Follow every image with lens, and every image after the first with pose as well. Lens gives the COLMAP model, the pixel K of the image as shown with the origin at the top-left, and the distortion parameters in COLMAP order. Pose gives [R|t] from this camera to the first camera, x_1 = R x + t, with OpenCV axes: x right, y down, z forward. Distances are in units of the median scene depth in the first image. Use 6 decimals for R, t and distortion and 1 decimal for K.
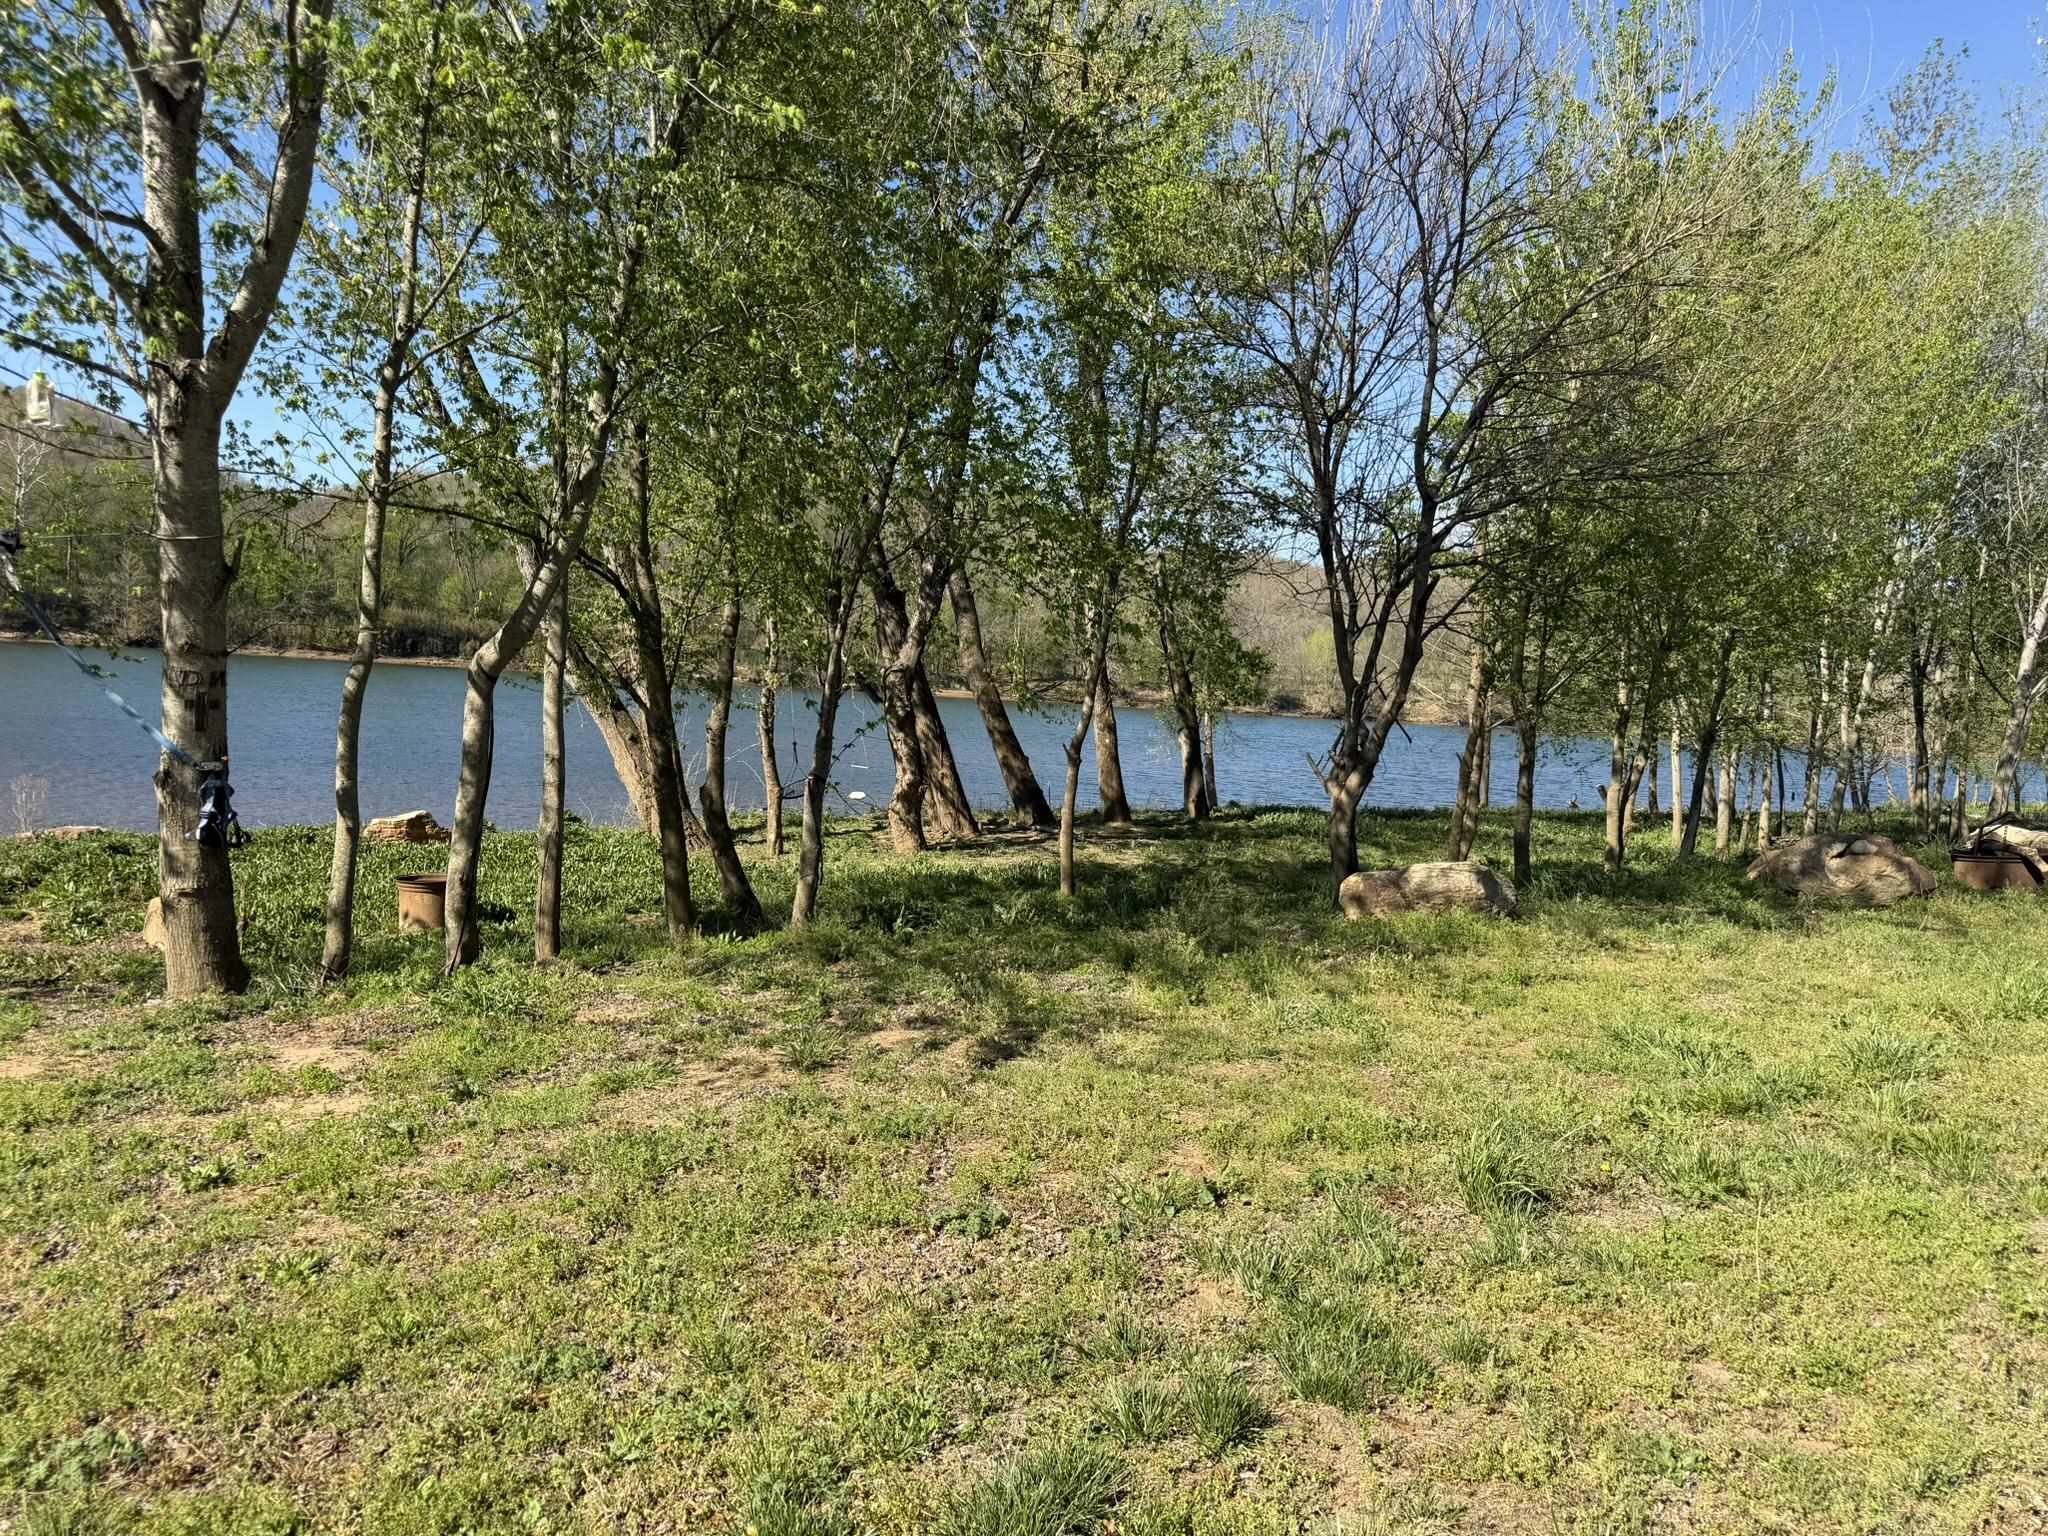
lens RADIAL K [[1429.7, 0, 1008.6], [0, 1429.7, 767.4], [0, 0, 1]] dist [0.033370, -0.029942]
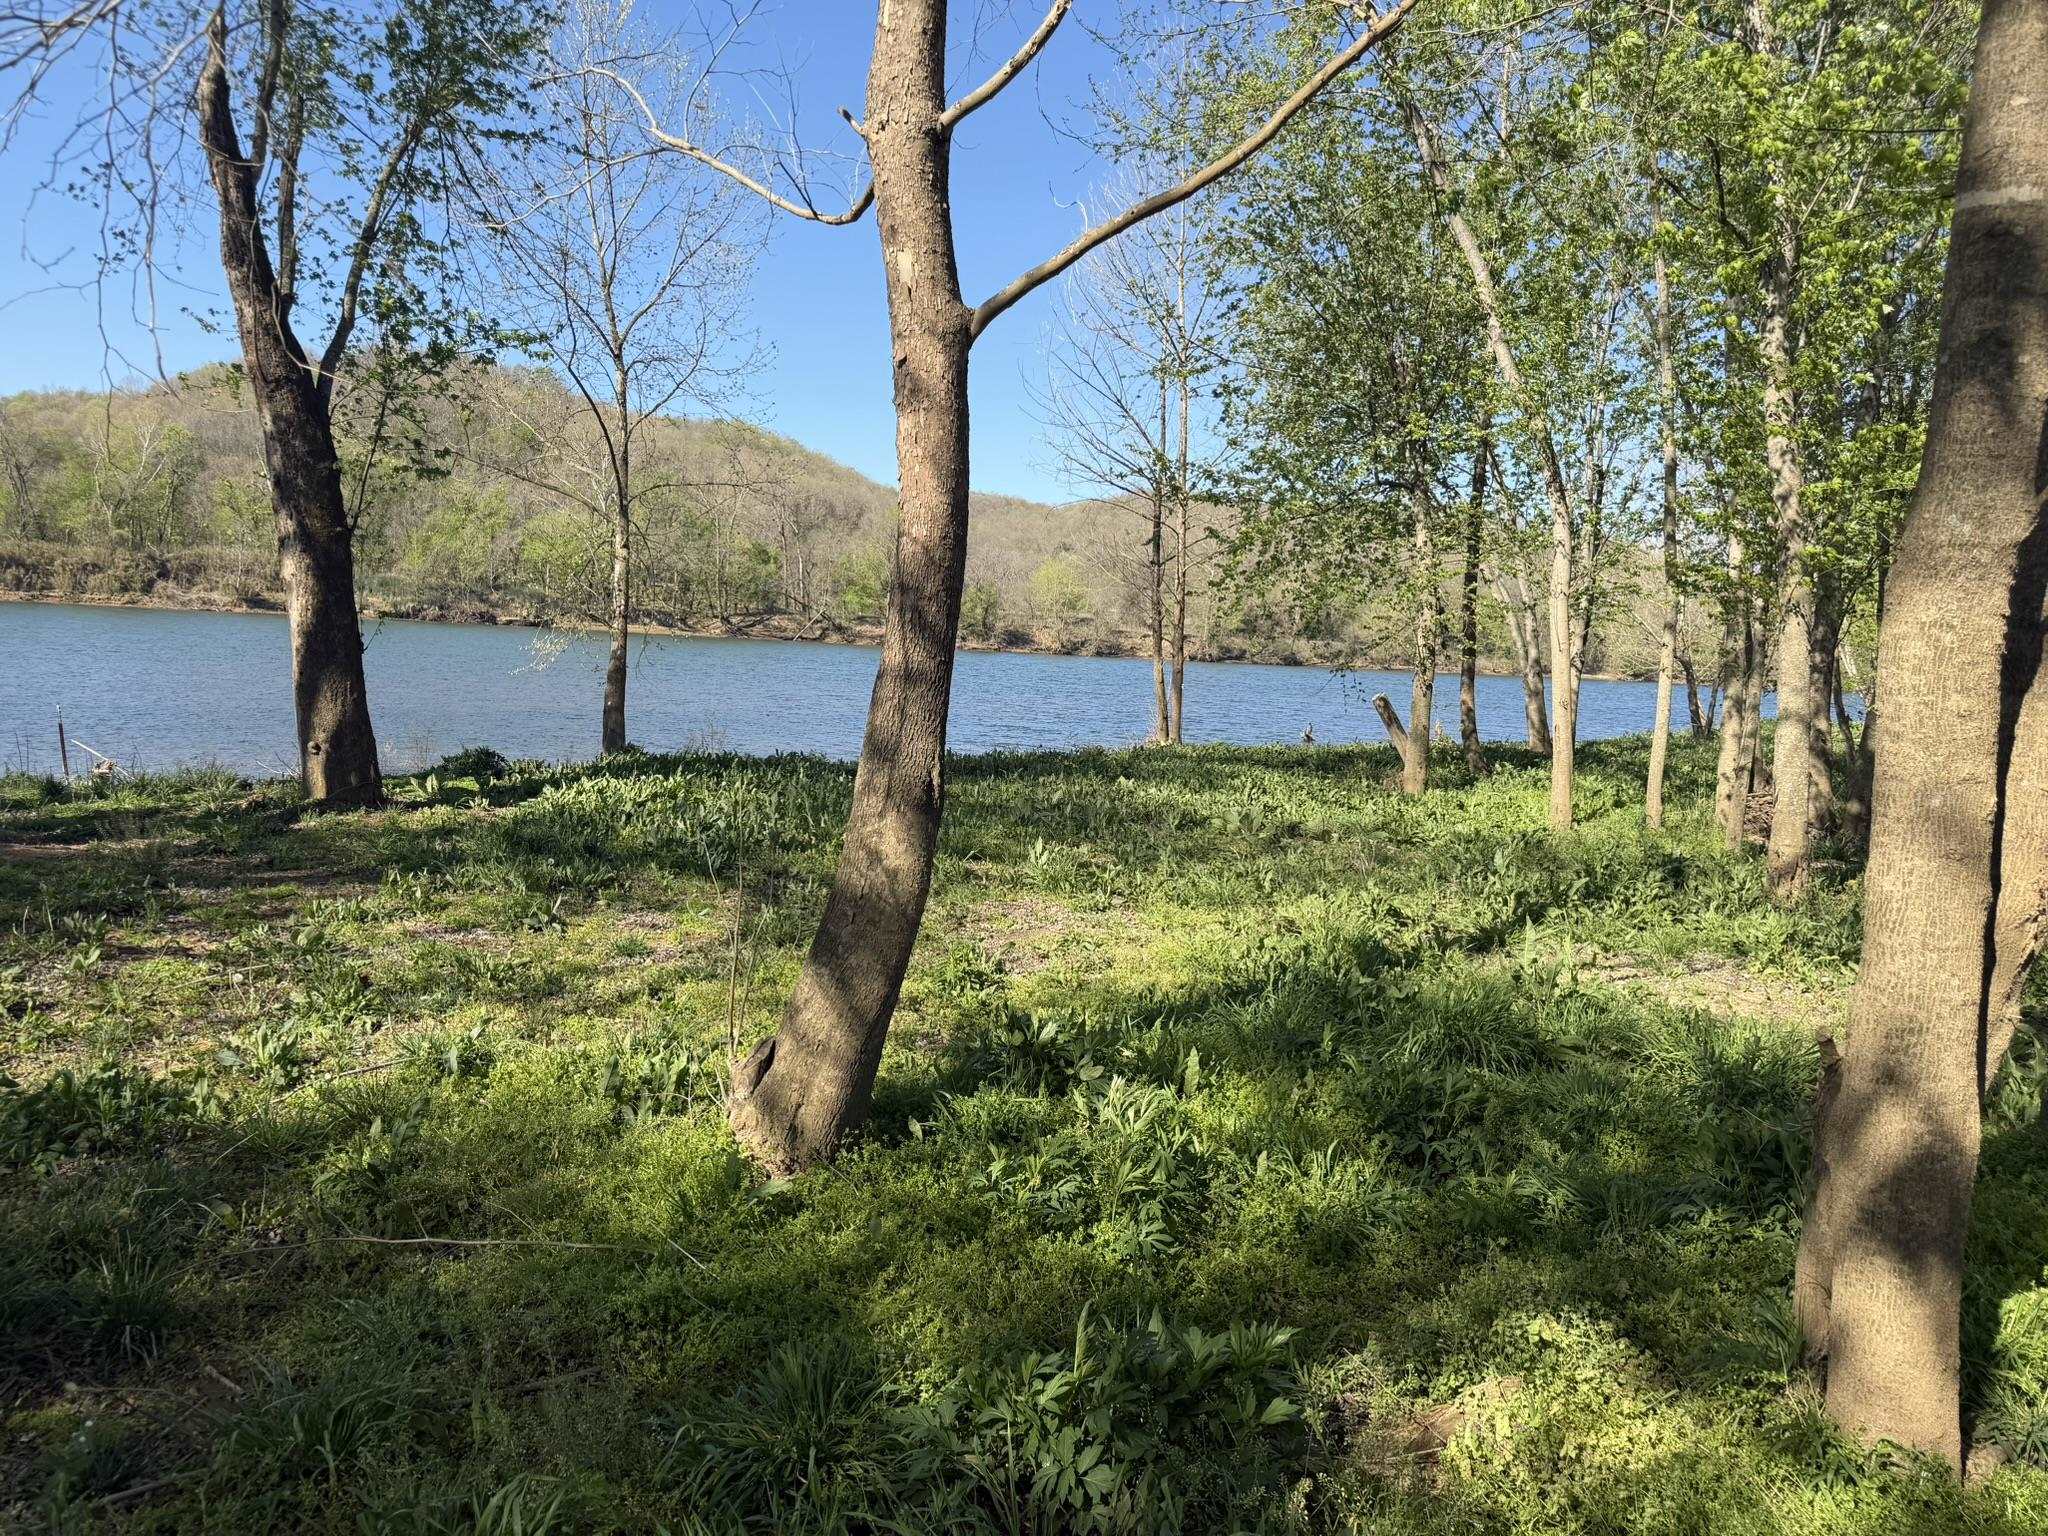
lens RADIAL K [[1429.7, 0, 1030.6], [0, 1429.7, 768.6], [0, 0, 1]] dist [0.033370, -0.029942]
pose [[0.981848, -0.027170, 0.187713, 0.115027], [0.019590, 0.998920, 0.042123, 0.007643], [-0.188654, -0.037681, 0.981320, 0.310430]]
